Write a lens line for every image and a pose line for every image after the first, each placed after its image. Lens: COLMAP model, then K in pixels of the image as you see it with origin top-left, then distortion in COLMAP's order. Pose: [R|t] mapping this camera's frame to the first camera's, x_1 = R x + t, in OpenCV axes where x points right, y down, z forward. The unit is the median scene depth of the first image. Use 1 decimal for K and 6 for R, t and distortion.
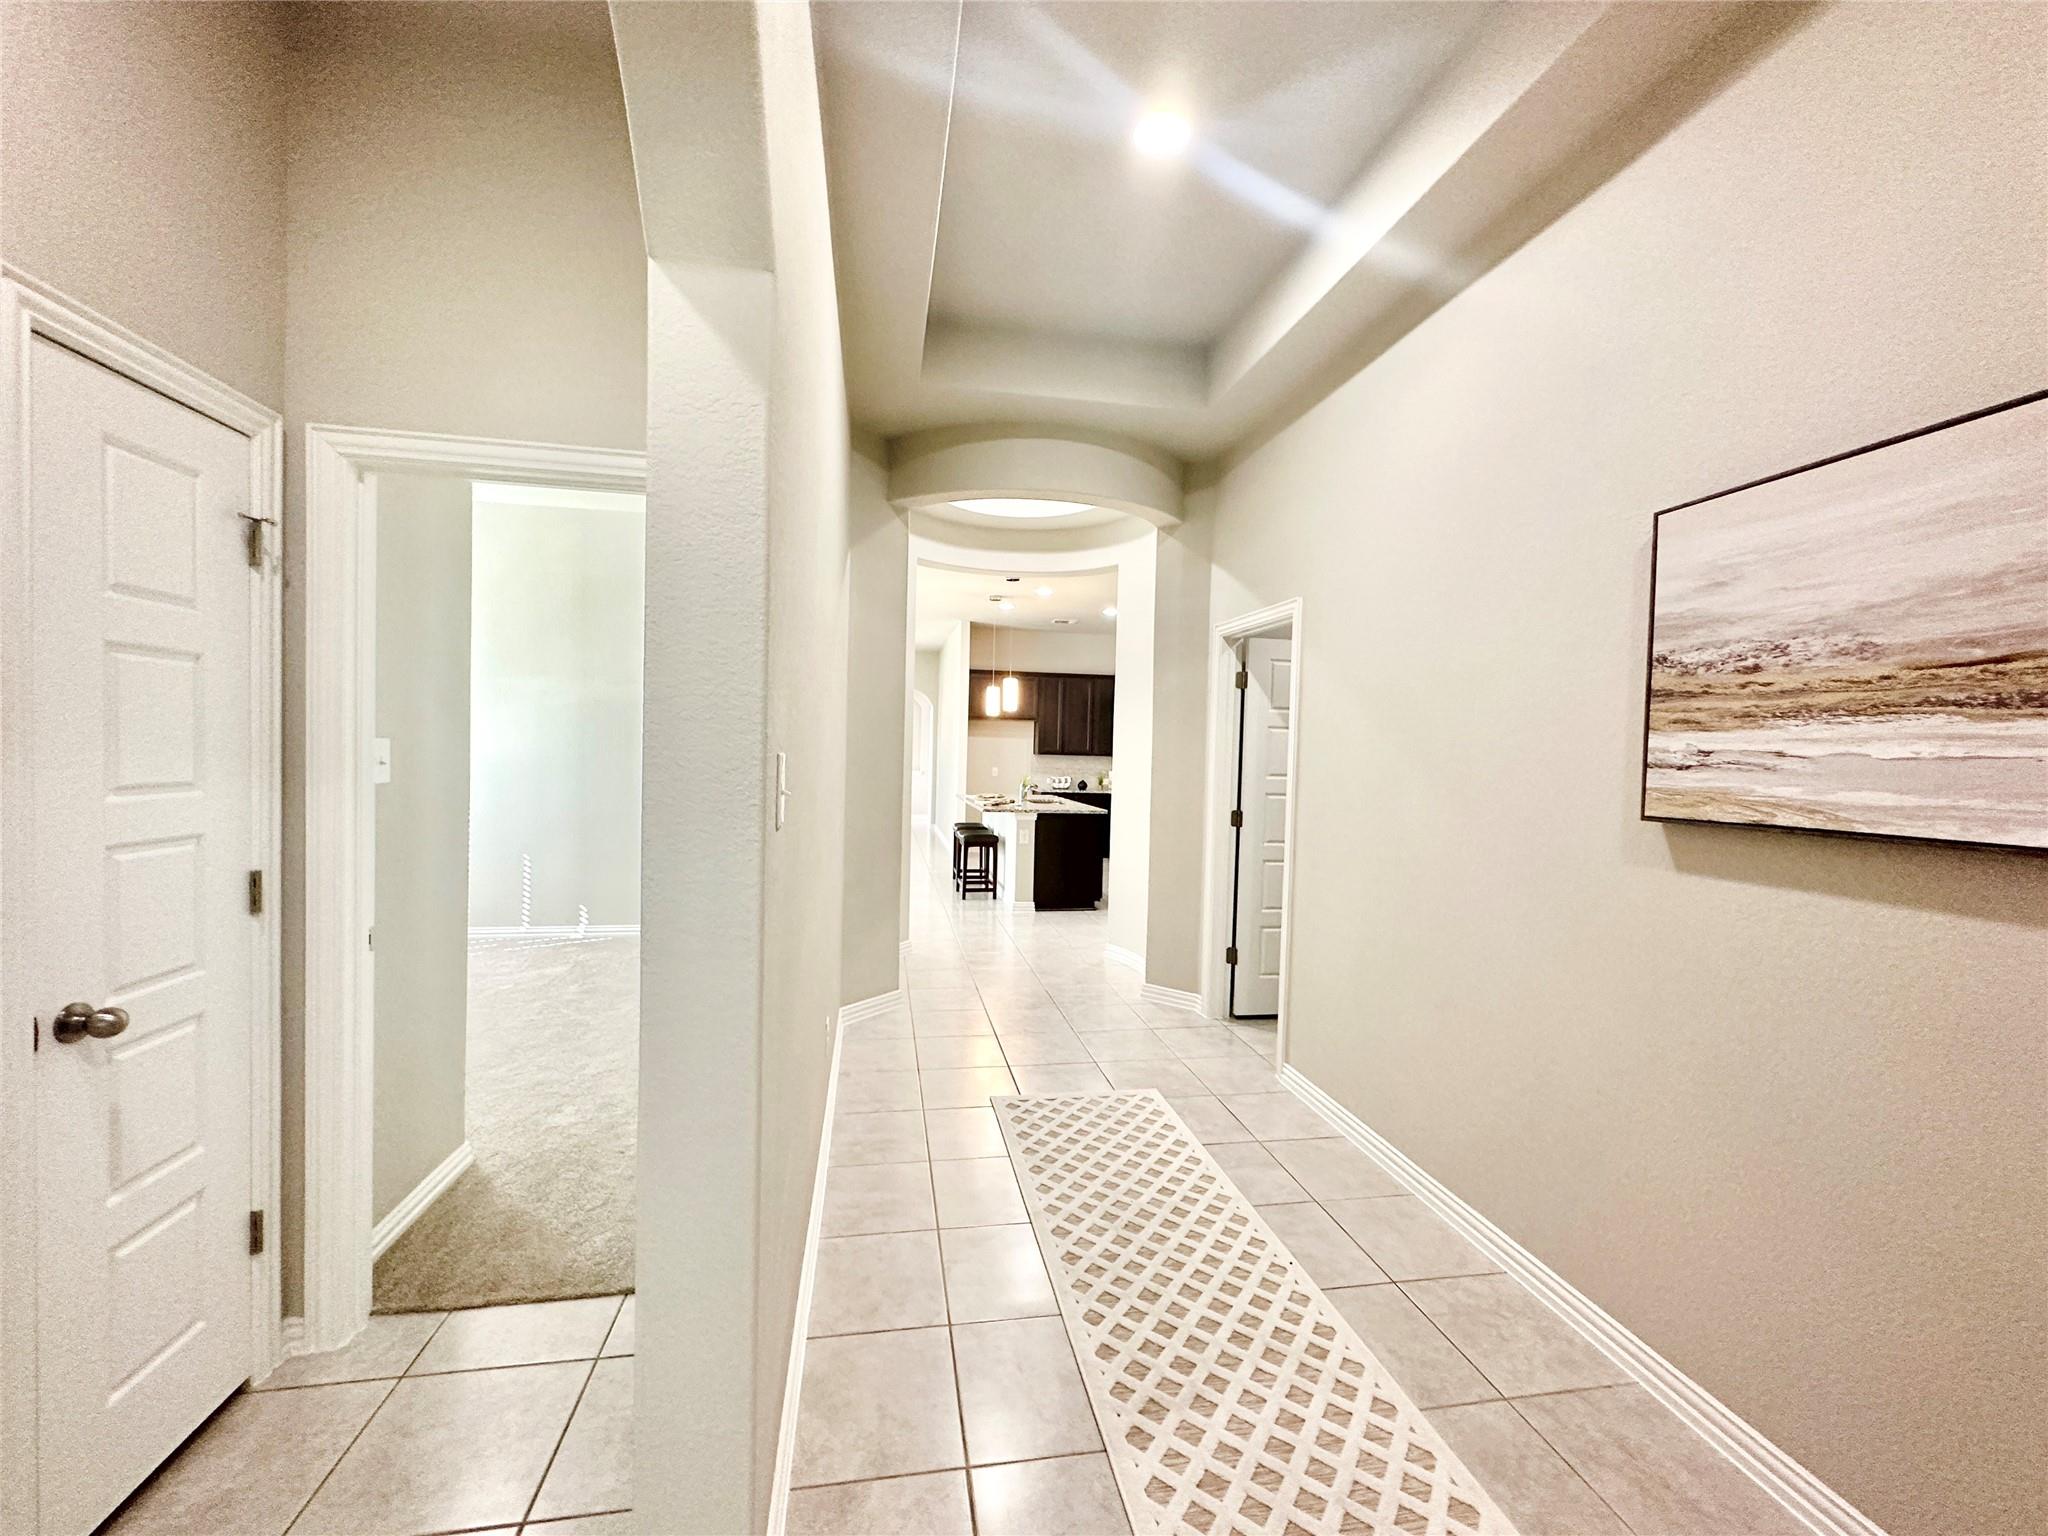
lens RADIAL K [[818.8, 0, 1024.2], [0, 818.8, 762.9], [0, 0, 1]] dist [-0.000331, -0.000555]
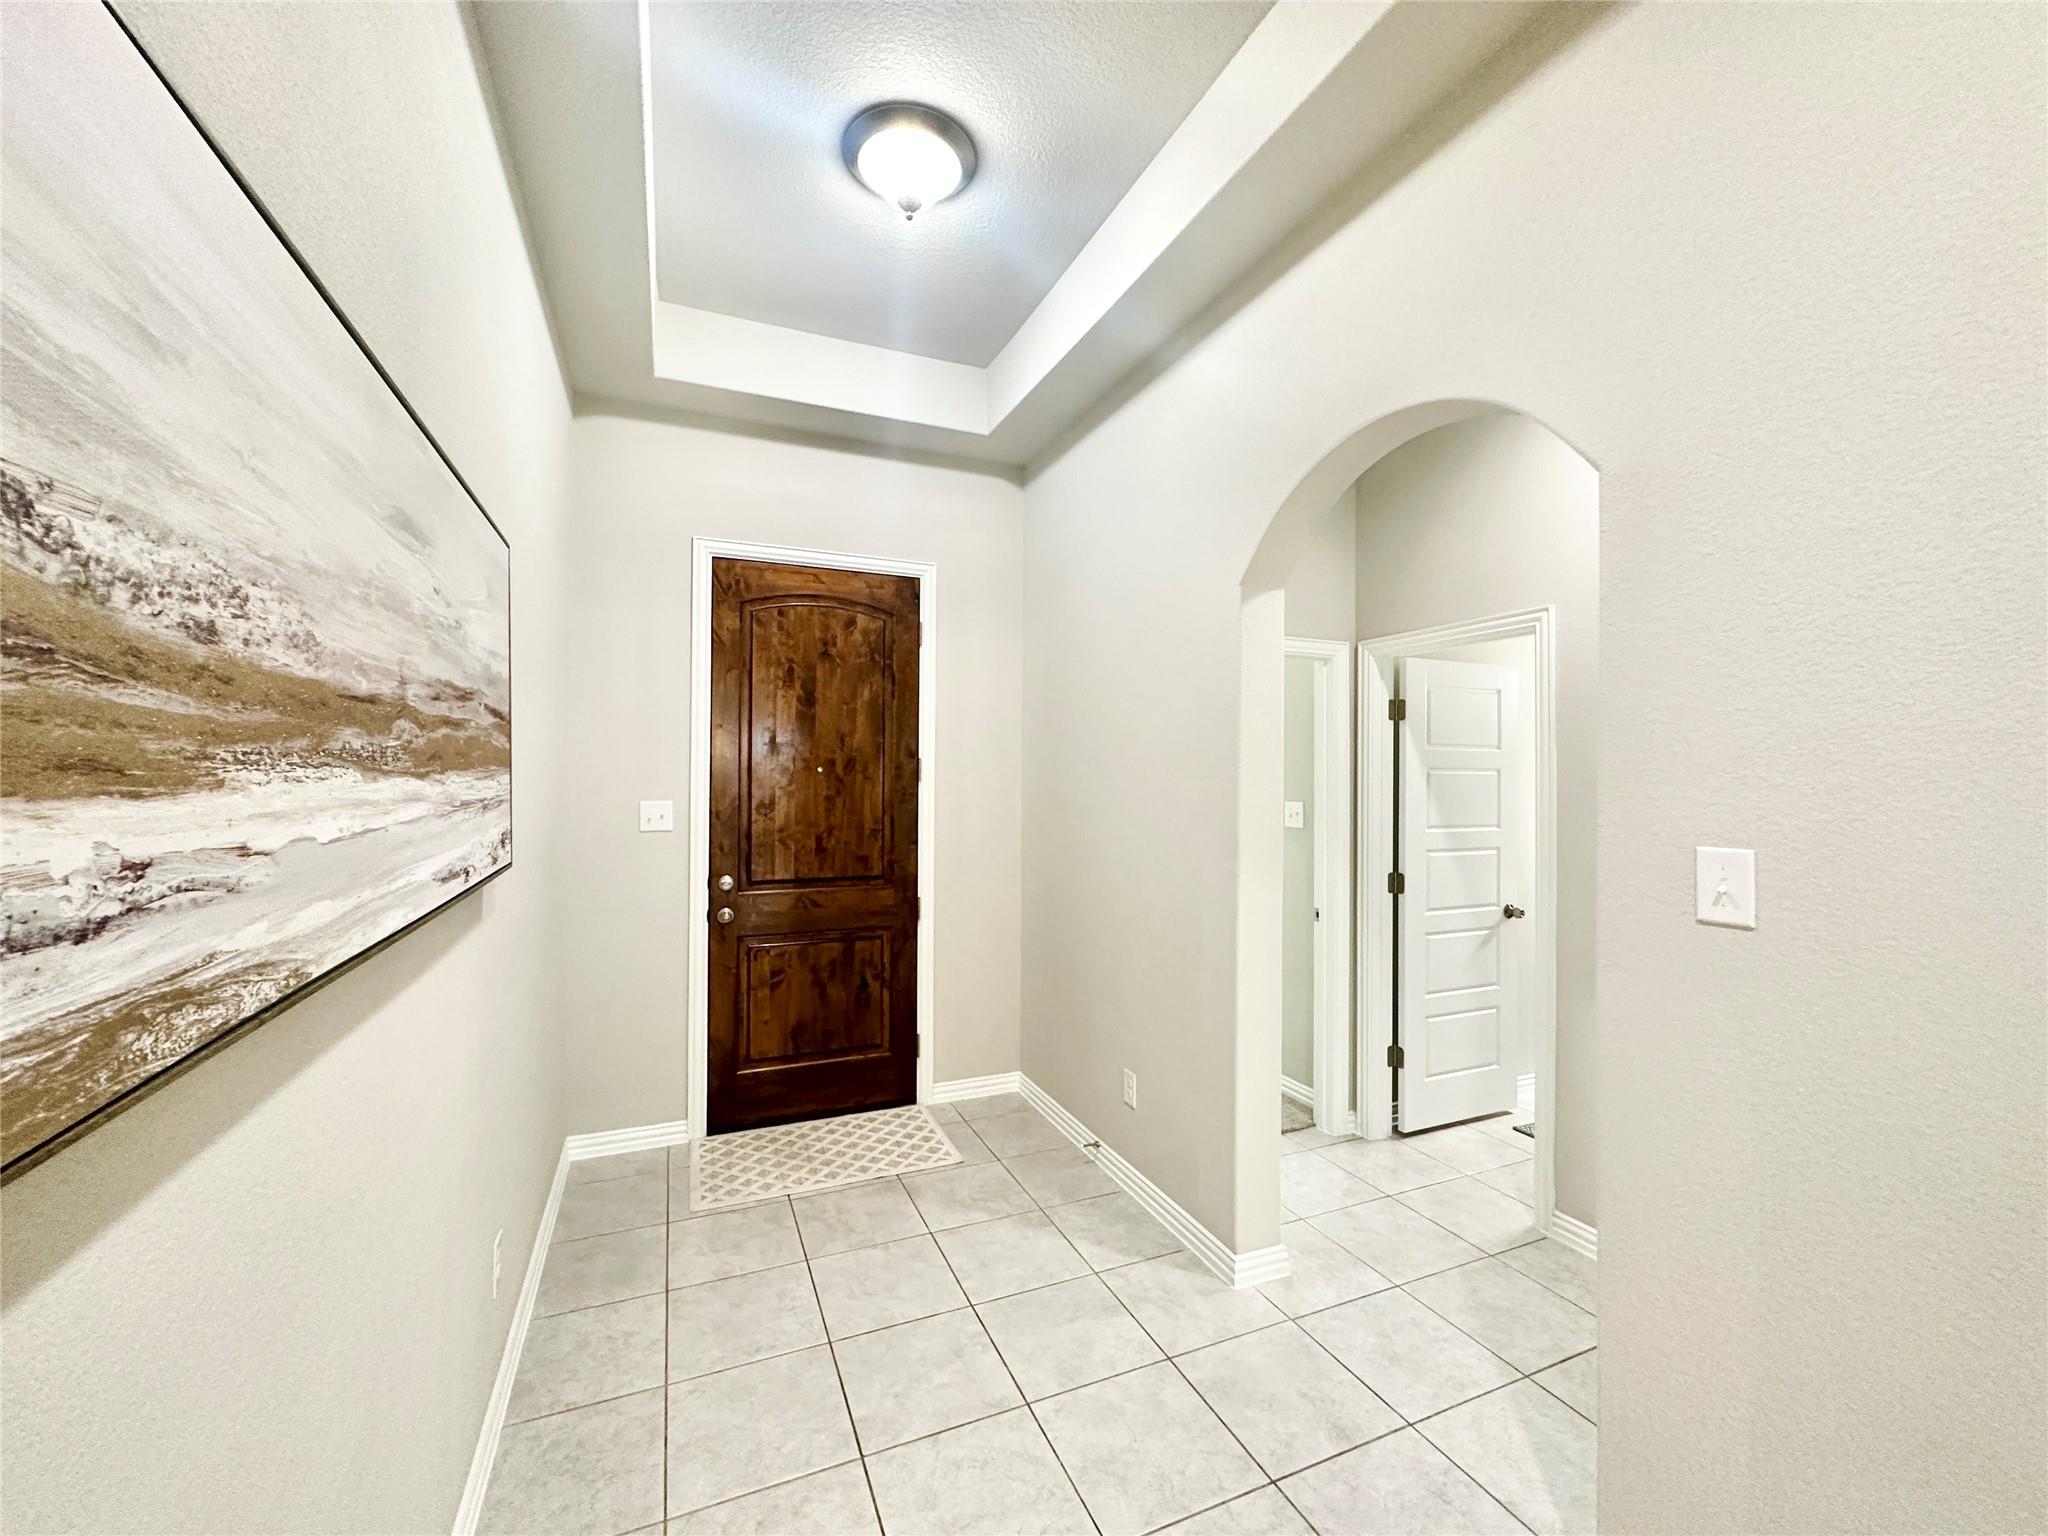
lens RADIAL K [[818.8, 0, 1019.6], [0, 818.8, 768.5], [0, 0, 1]] dist [-0.000331, -0.000555]
pose [[-0.973622, -0.032083, -0.225899, 0.298332], [-0.033289, 0.999445, 0.001533, -0.031648], [0.225724, 0.009012, -0.974150, 0.707720]]
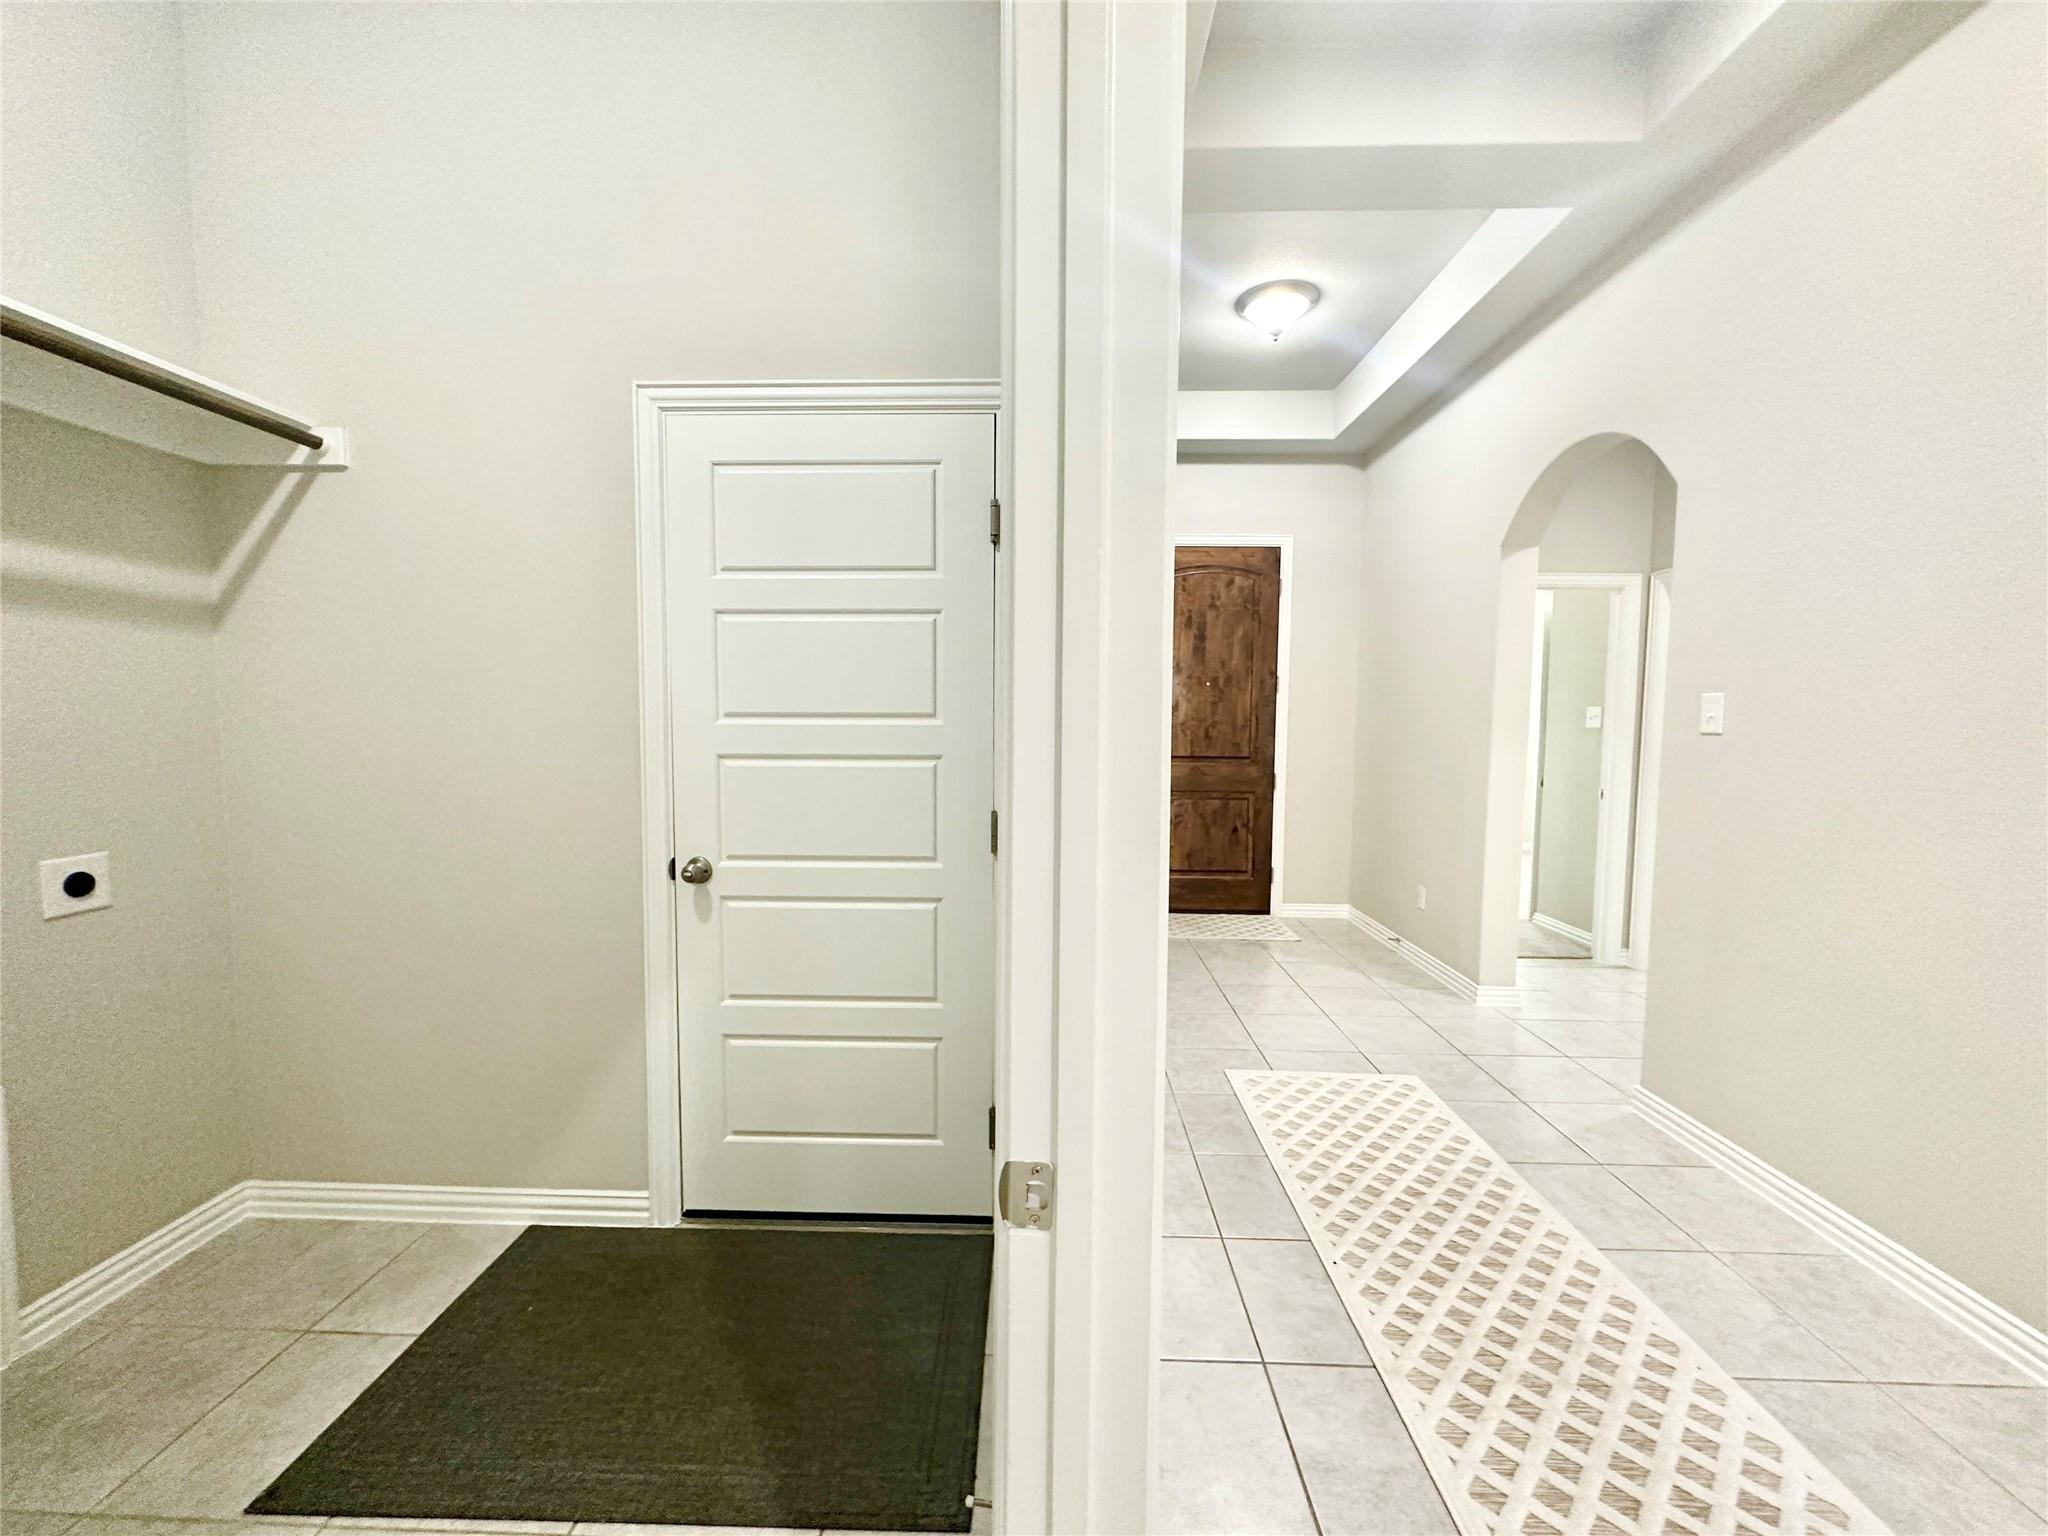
lens RADIAL K [[818.8, 0, 1029.0], [0, 818.8, 765.2], [0, 0, 1]] dist [-0.000331, -0.000555]
pose [[-0.979699, -0.047388, 0.194791, 0.334286], [-0.032251, 0.996260, 0.080161, 0.021635], [-0.197861, 0.072251, -0.977564, 1.248233]]
